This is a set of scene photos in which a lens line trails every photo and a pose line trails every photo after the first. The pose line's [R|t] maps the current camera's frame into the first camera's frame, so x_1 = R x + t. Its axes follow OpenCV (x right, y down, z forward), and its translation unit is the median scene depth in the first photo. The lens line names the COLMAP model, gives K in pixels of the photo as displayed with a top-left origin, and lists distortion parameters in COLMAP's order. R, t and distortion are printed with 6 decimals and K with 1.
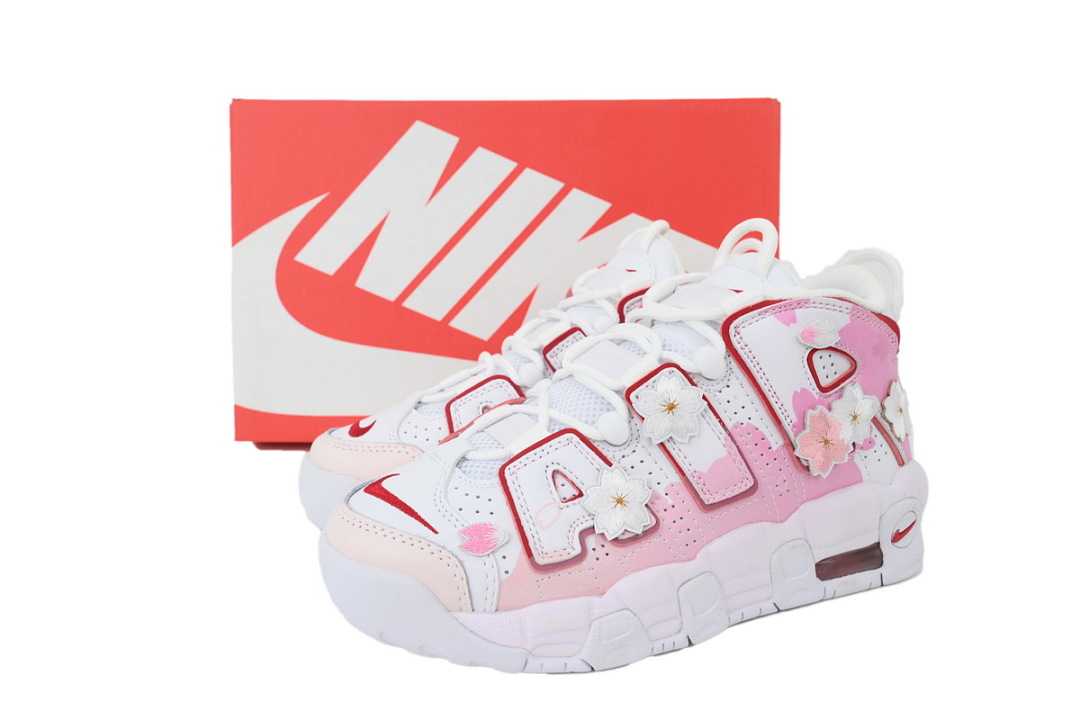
lens RADIAL K [[892.4, 0, 540.0], [0, 892.4, 360.0], [0, 0, 1]] dist [0.002704, -0.001318]
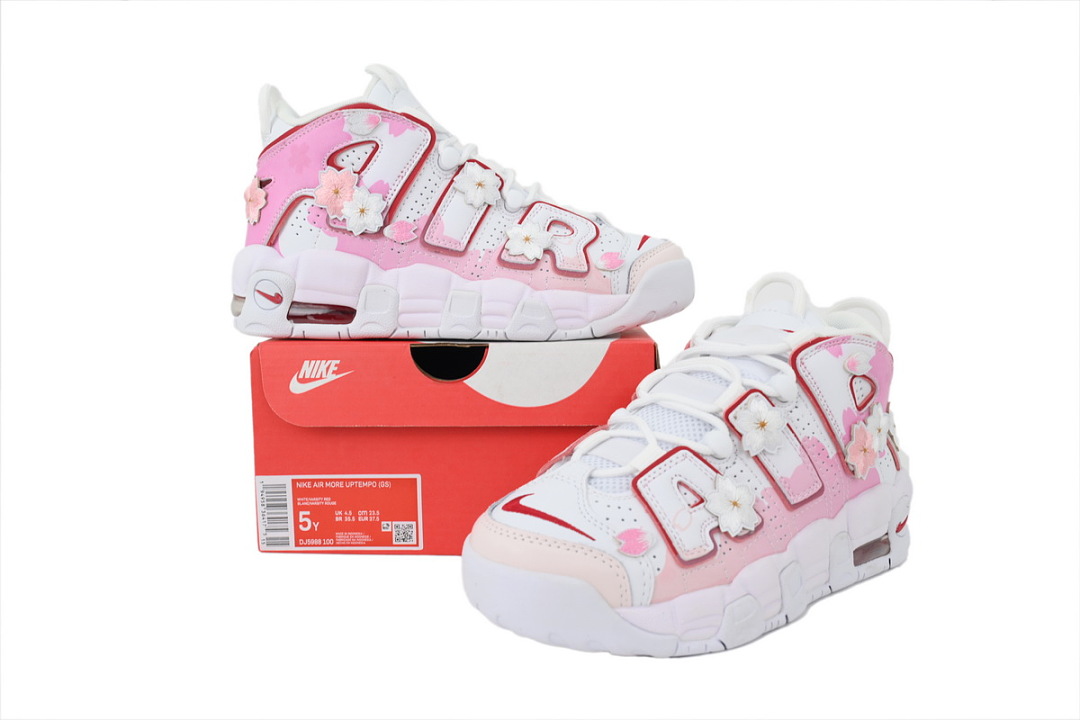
lens RADIAL K [[892.4, 0, 540.0], [0, 892.4, 360.0], [0, 0, 1]] dist [0.002704, -0.001318]
pose [[0.963697, -0.009749, 0.266822, -0.462405], [0.027501, 0.997643, -0.062874, 0.032820], [-0.265580, 0.067929, 0.961693, -0.087840]]
